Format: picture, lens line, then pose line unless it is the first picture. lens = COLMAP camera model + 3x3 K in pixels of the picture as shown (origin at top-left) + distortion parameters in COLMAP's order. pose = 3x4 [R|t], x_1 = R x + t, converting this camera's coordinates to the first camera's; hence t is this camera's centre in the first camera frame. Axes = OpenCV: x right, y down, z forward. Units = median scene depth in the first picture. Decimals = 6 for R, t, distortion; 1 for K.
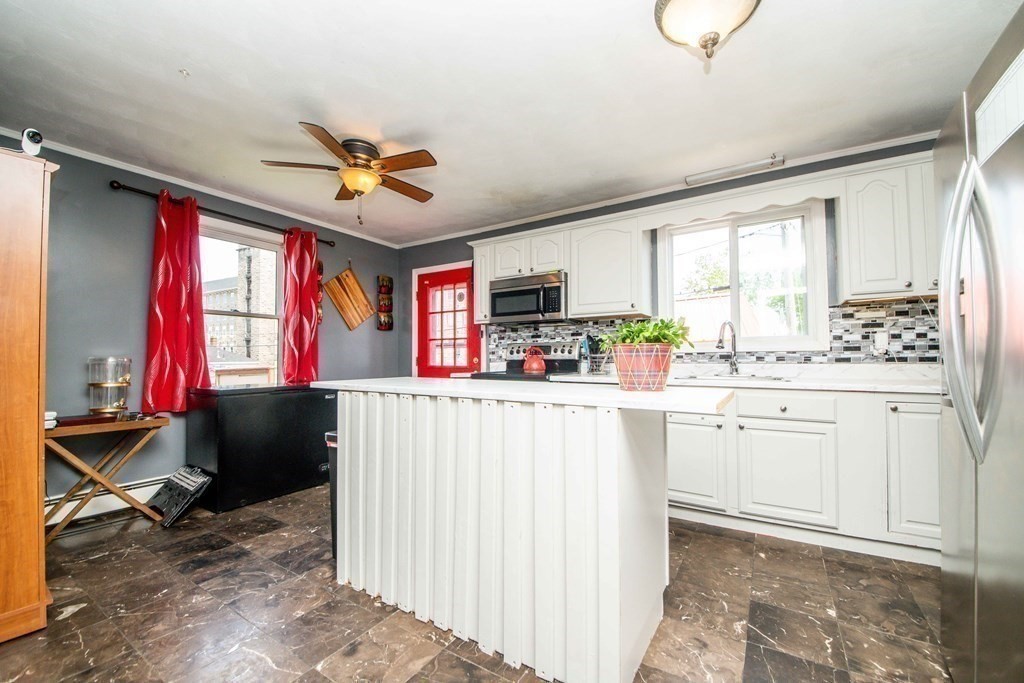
lens RADIAL K [[410.8, 0, 517.6], [0, 410.8, 343.0], [0, 0, 1]] dist [0.016034, -0.000230]
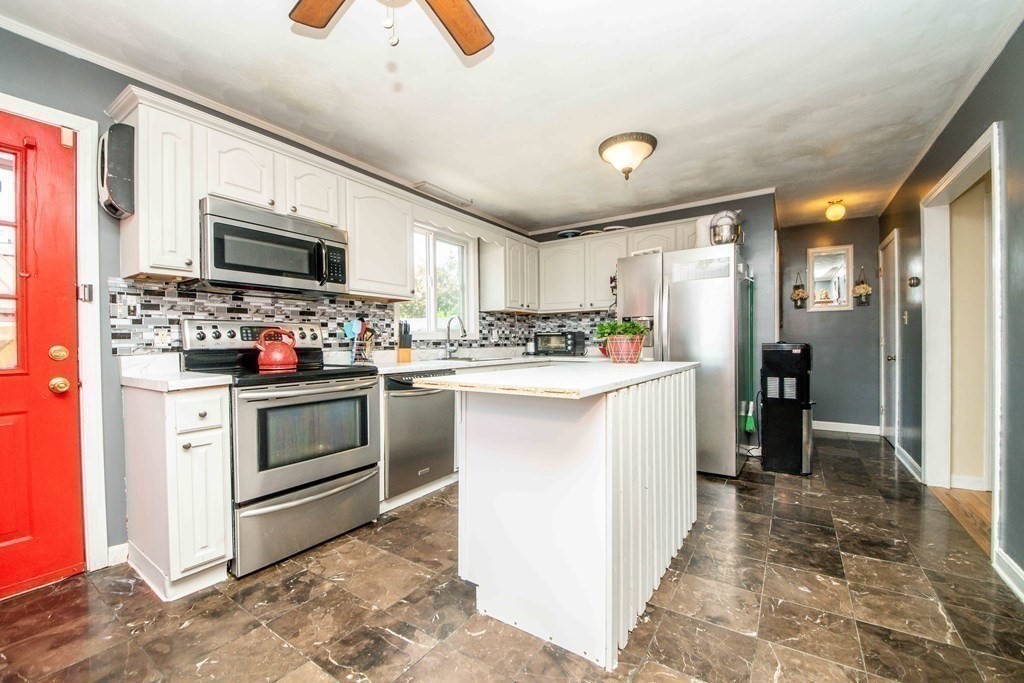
lens RADIAL K [[410.8, 0, 517.6], [0, 410.8, 343.0], [0, 0, 1]] dist [0.016034, -0.000230]
pose [[0.028482, 0.001256, 0.999594, -0.658953], [-0.032923, 0.999458, -0.000317, 0.022358], [-0.999052, -0.032900, 0.028508, 0.674483]]
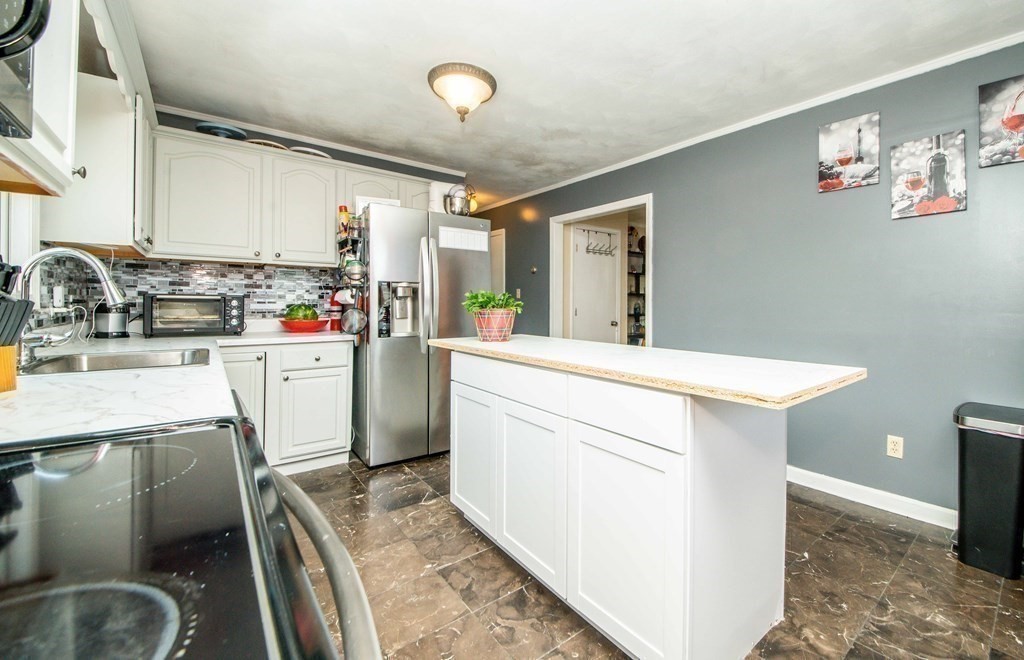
lens RADIAL K [[414.9, 0, 542.4], [0, 414.9, 301.6], [0, 0, 1]] dist [0.014464, -0.017165]
pose [[-0.942417, 0.001041, 0.334438, -0.158915], [-0.014459, 0.998933, -0.043852, 0.018882], [-0.334127, -0.046163, -0.941397, 1.109359]]
